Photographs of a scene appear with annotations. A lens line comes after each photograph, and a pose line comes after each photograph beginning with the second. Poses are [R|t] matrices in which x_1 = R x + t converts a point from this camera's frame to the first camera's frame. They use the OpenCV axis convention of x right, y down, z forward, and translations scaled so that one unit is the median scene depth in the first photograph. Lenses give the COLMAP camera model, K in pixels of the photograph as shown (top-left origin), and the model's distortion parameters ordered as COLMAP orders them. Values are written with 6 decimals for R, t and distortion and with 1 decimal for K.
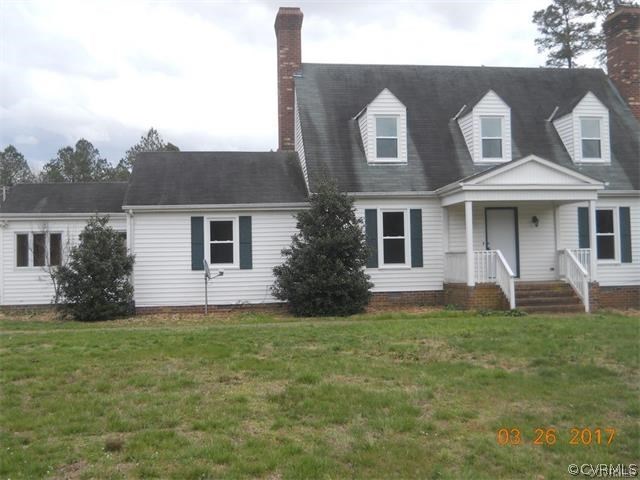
lens RADIAL K [[746.6, 0, 320.0], [0, 746.6, 240.0], [0, 0, 1]] dist [-0.029013, 0.023748]
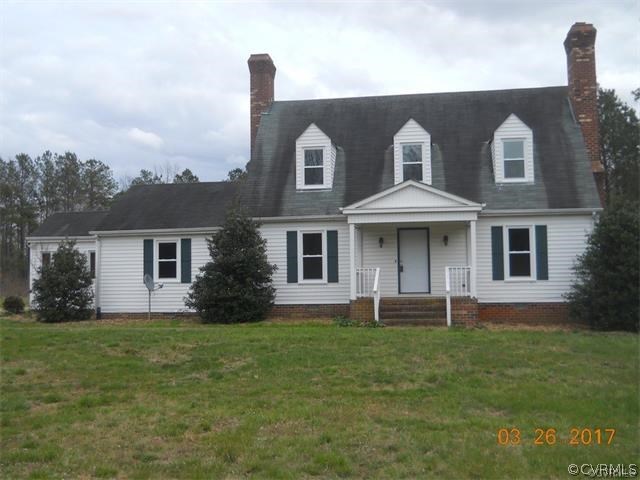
lens RADIAL K [[746.6, 0, 320.0], [0, 746.6, 240.0], [0, 0, 1]] dist [-0.029013, 0.023748]
pose [[0.955135, -0.008101, -0.296059, 0.443816], [0.003998, 0.999887, -0.014461, -0.011112], [0.296142, 0.012628, 0.955060, -0.072763]]
